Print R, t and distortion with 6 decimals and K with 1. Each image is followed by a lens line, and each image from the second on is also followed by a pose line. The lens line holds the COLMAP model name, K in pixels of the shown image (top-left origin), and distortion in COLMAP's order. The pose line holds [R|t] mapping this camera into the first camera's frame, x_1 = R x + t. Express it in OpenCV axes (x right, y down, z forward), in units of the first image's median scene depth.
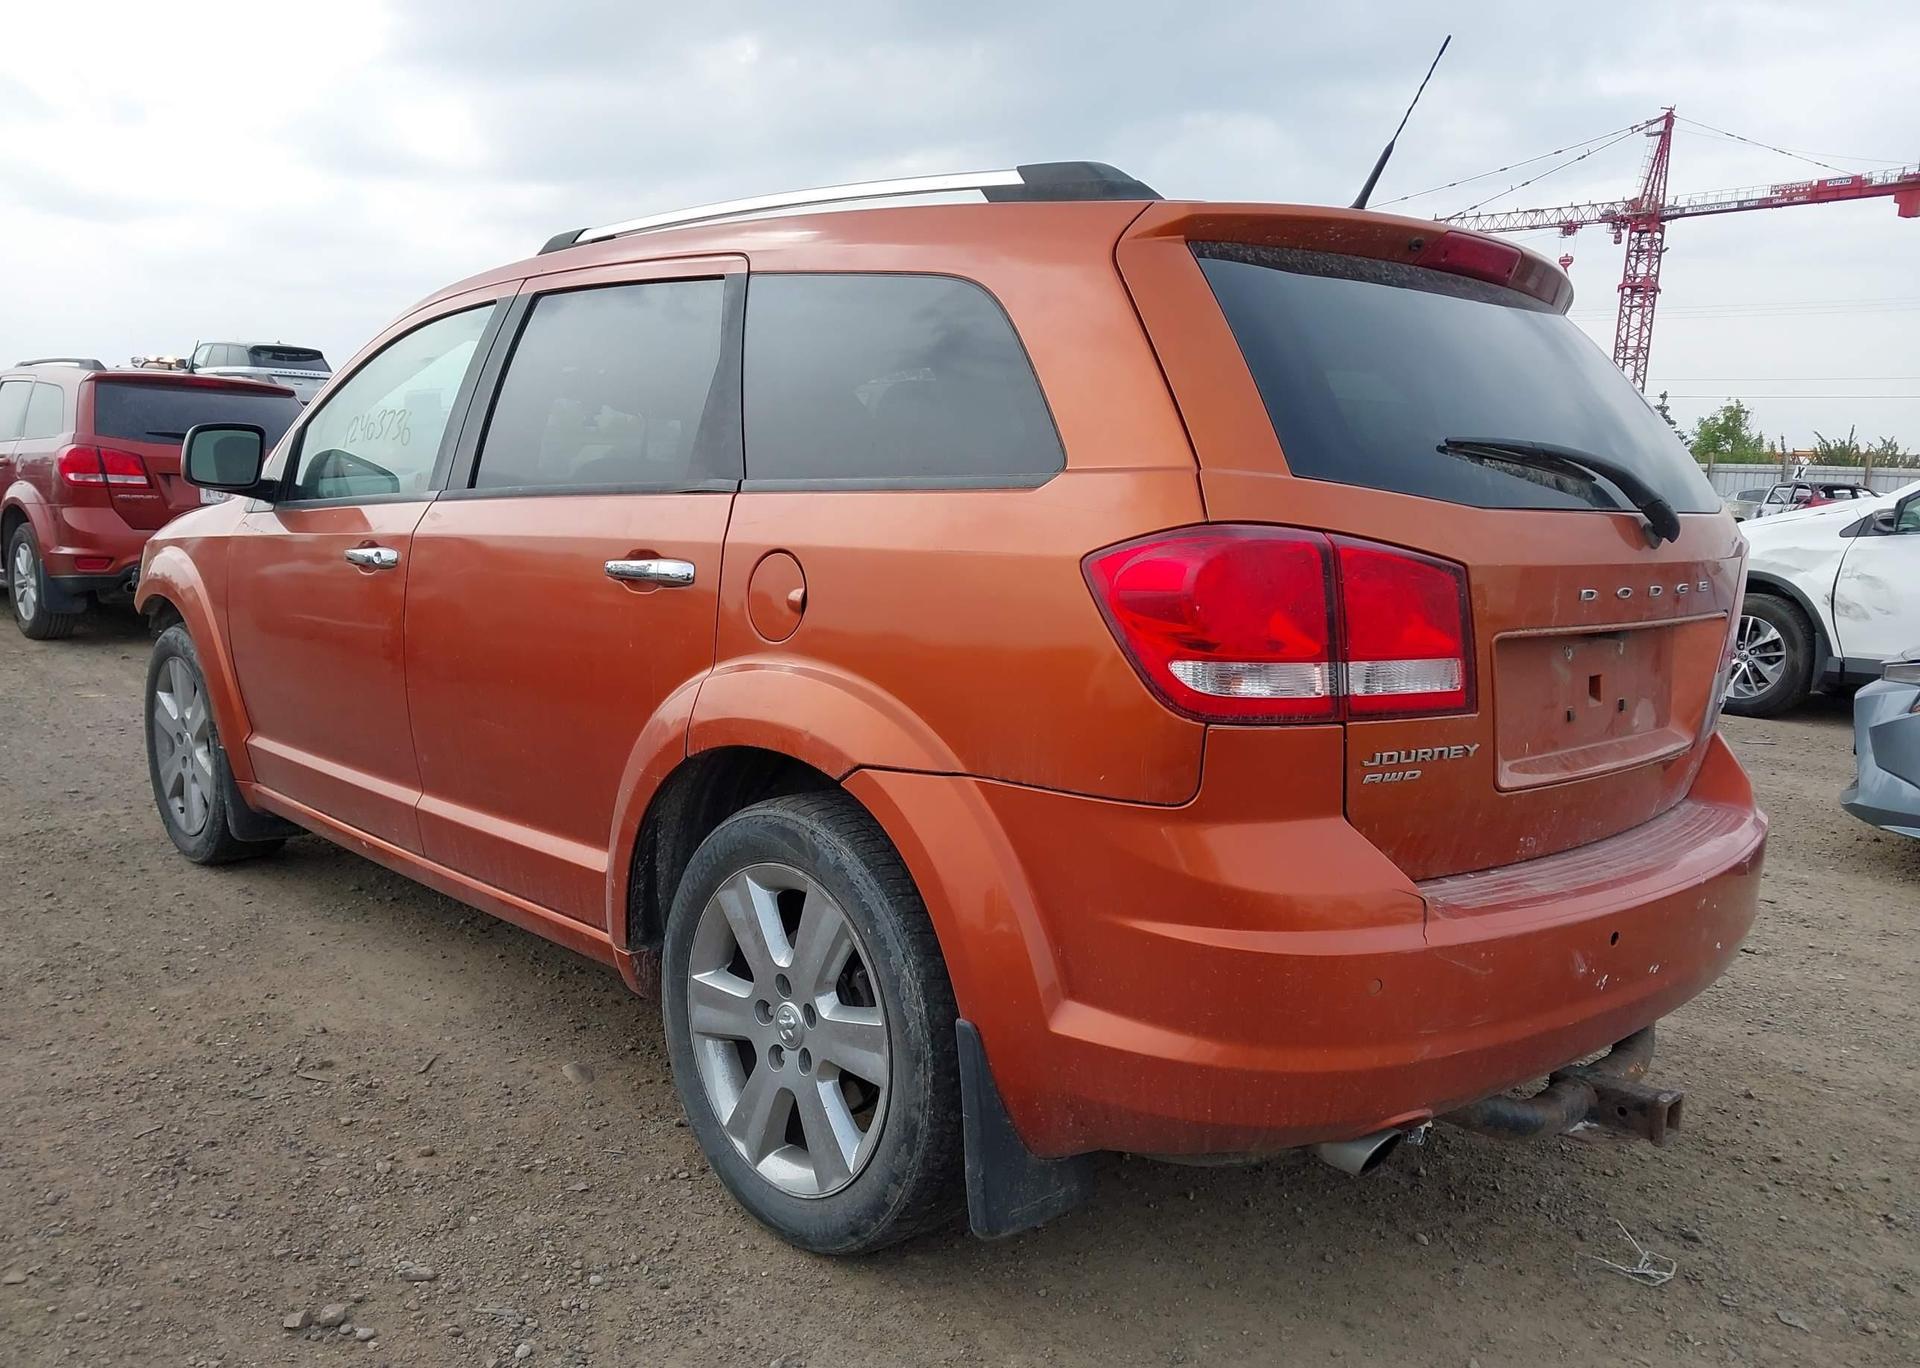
lens RADIAL K [[1491.6, 0, 960.3], [0, 1491.6, 719.3], [0, 0, 1]] dist [0.056631, -0.054809]
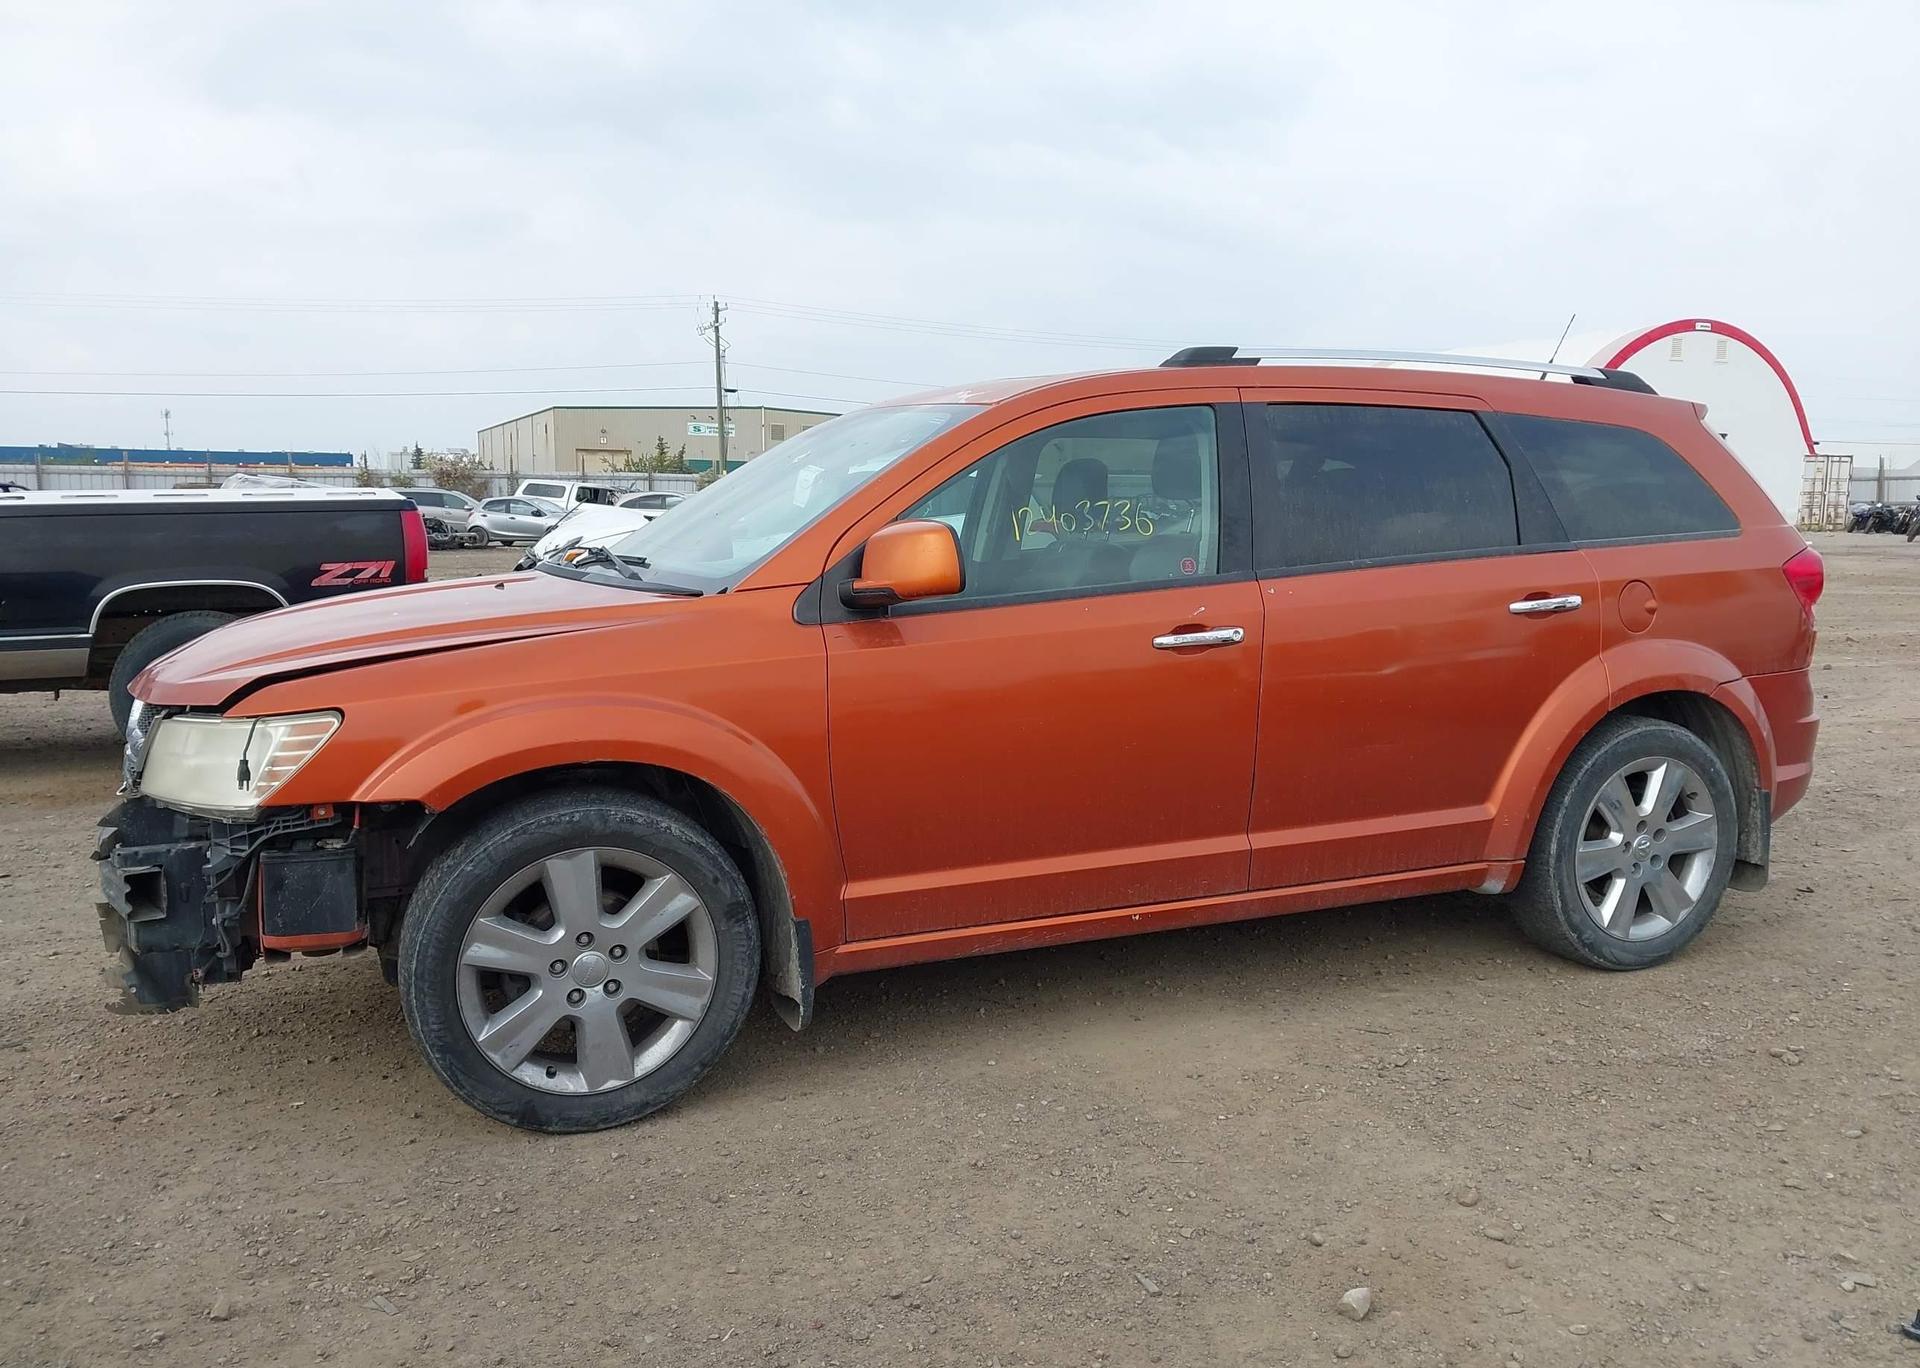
lens RADIAL K [[1492.5, 0, 959.4], [0, 1492.5, 718.0], [0, 0, 1]] dist [0.104649, -0.181247]
pose [[0.356807, -0.168673, 0.918824, -0.591844], [0.163426, 0.979667, 0.116379, -0.083618], [-0.919772, 0.108635, 0.377118, 0.308510]]
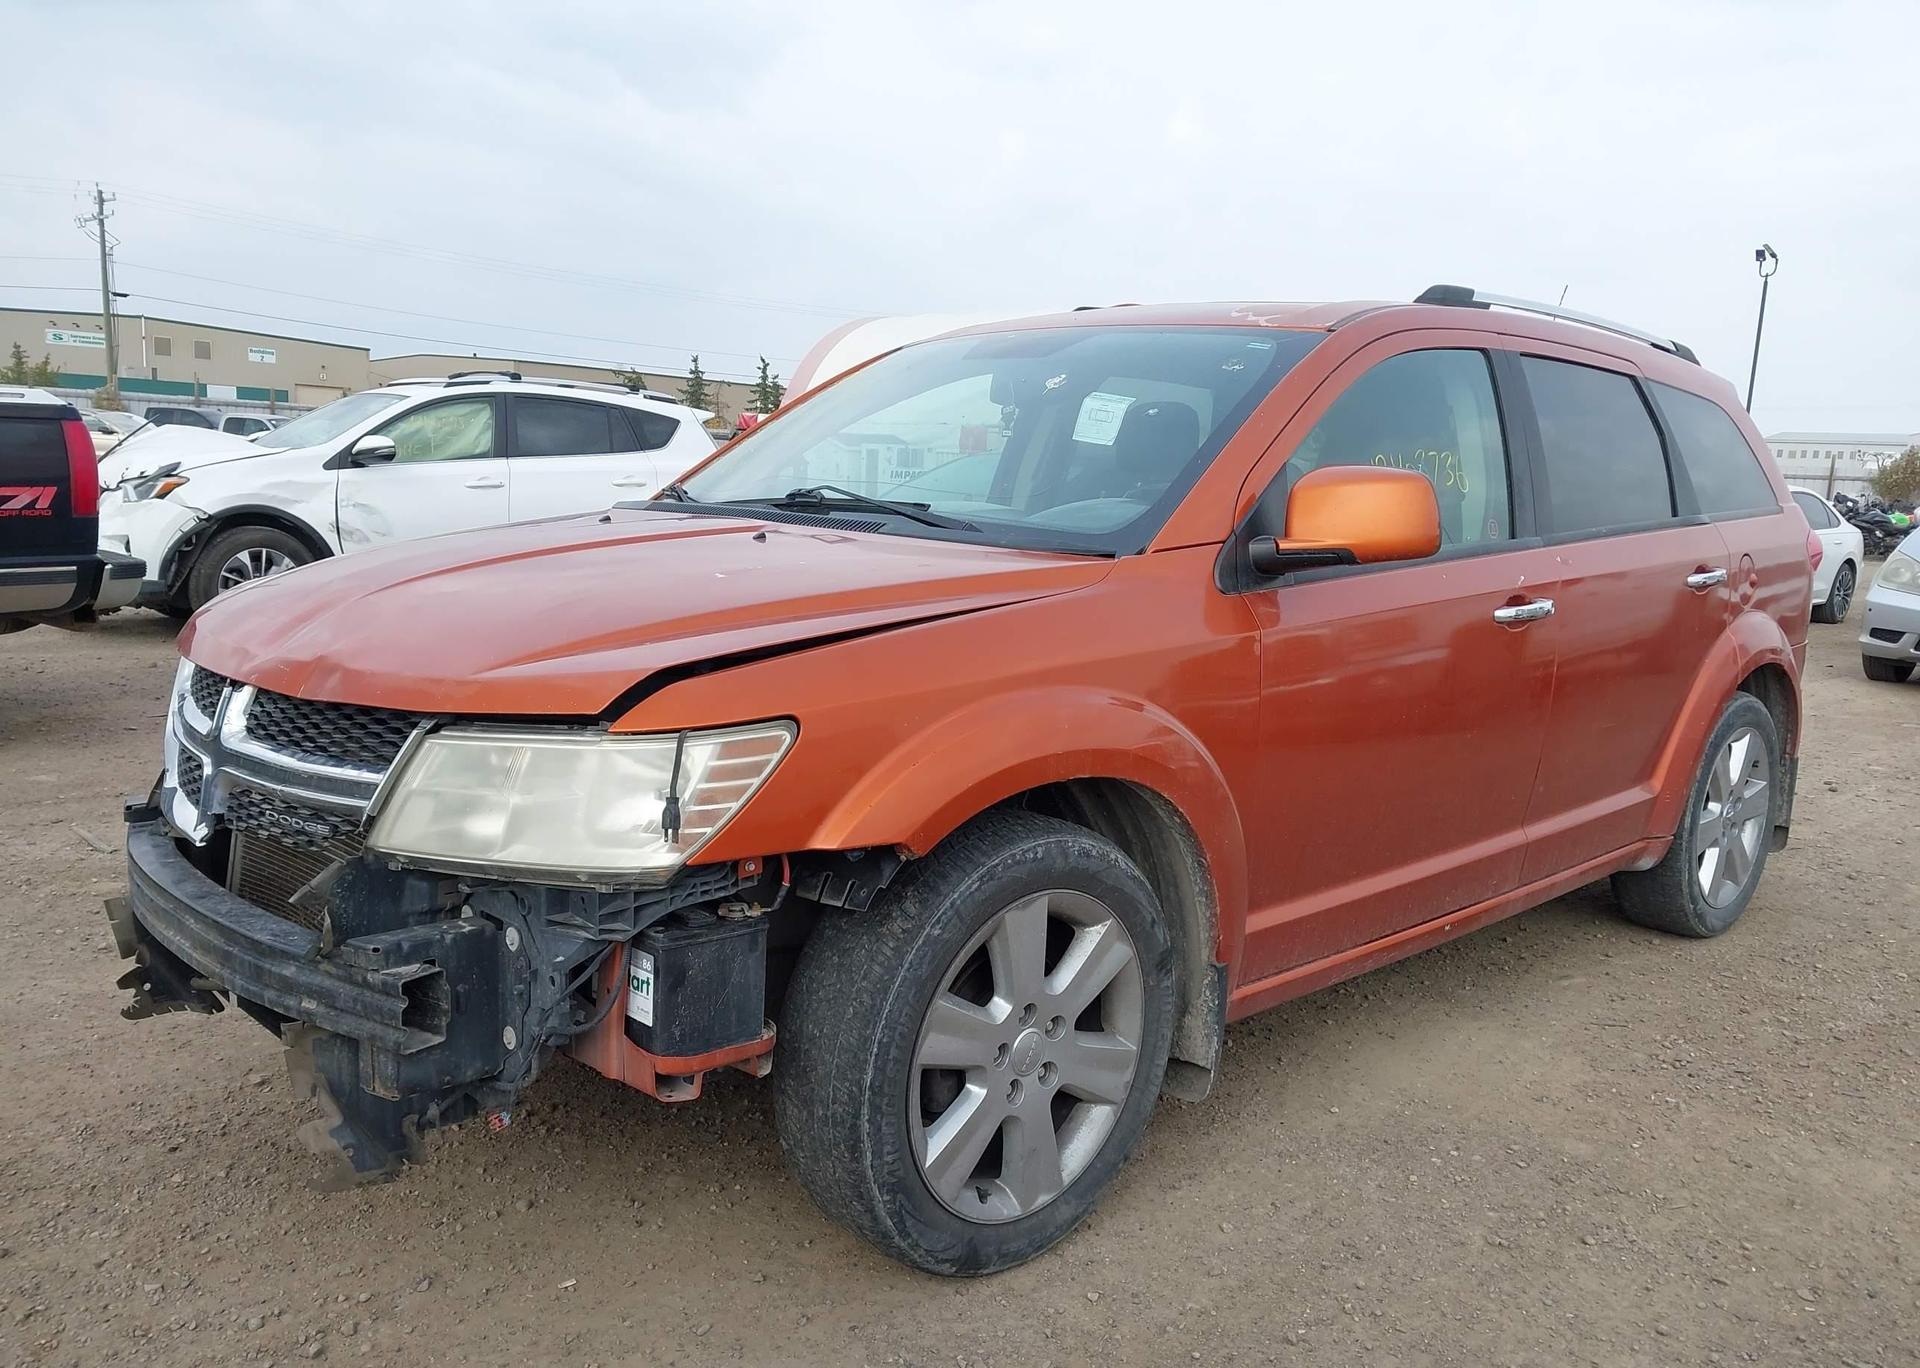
lens RADIAL K [[1492.5, 0, 959.4], [0, 1492.5, 718.0], [0, 0, 1]] dist [0.104649, -0.181247]
pose [[-0.003332, -0.201414, 0.979500, -0.552455], [0.117474, 0.972645, 0.200404, -0.113545], [-0.993070, 0.115734, 0.020420, 0.548279]]
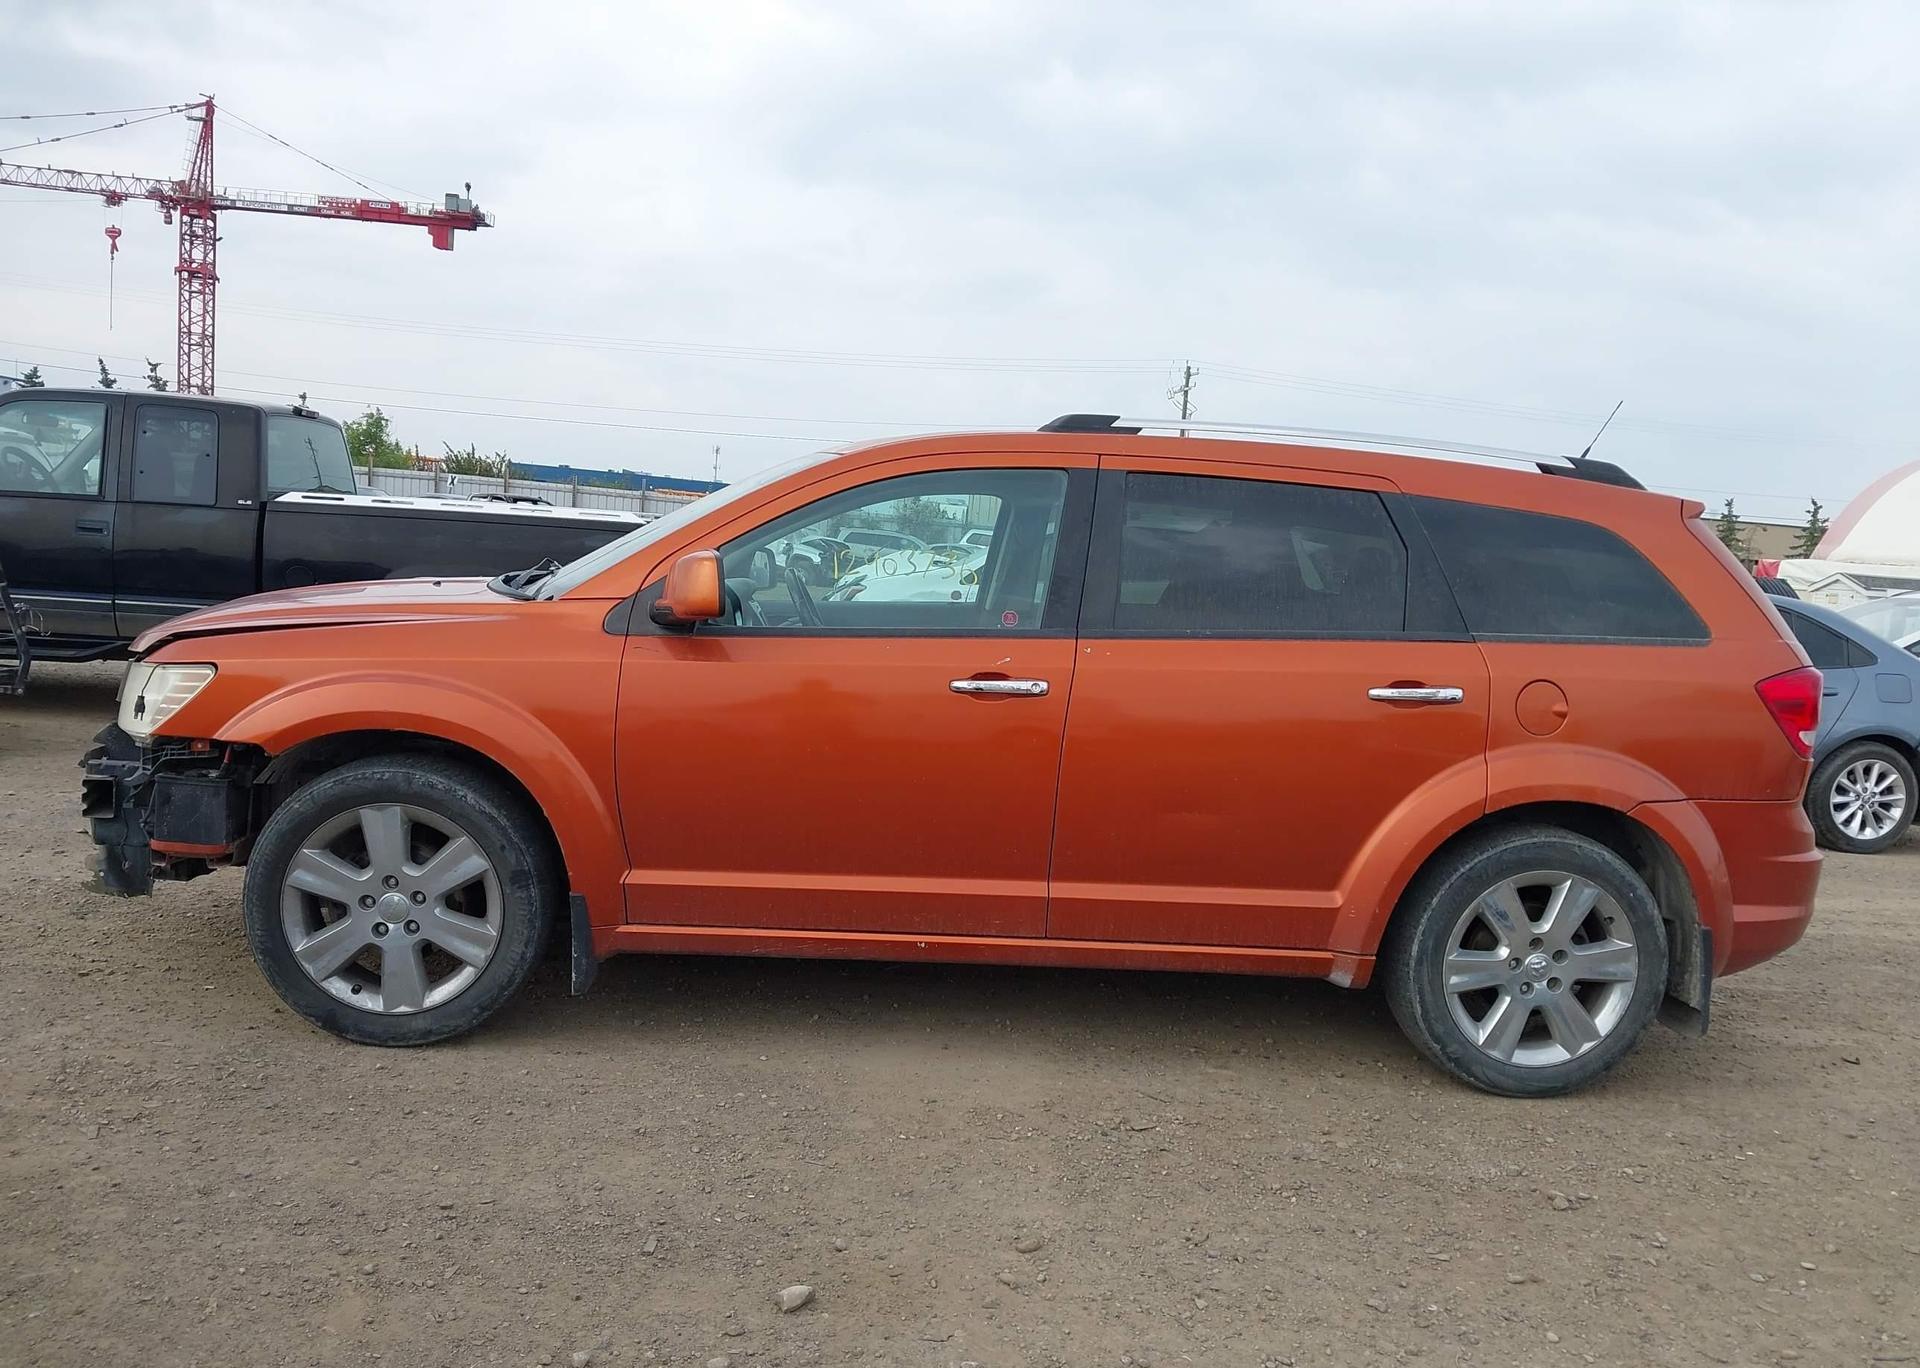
lens RADIAL K [[1486.0, 0, 963.9], [0, 1486.0, 725.5], [0, 0, 1]] dist [0.048323, -0.061480]
pose [[0.628942, -0.082798, 0.773031, -0.517257], [0.073760, 0.996183, 0.046688, -0.054029], [-0.773945, 0.027654, 0.632648, 0.128793]]
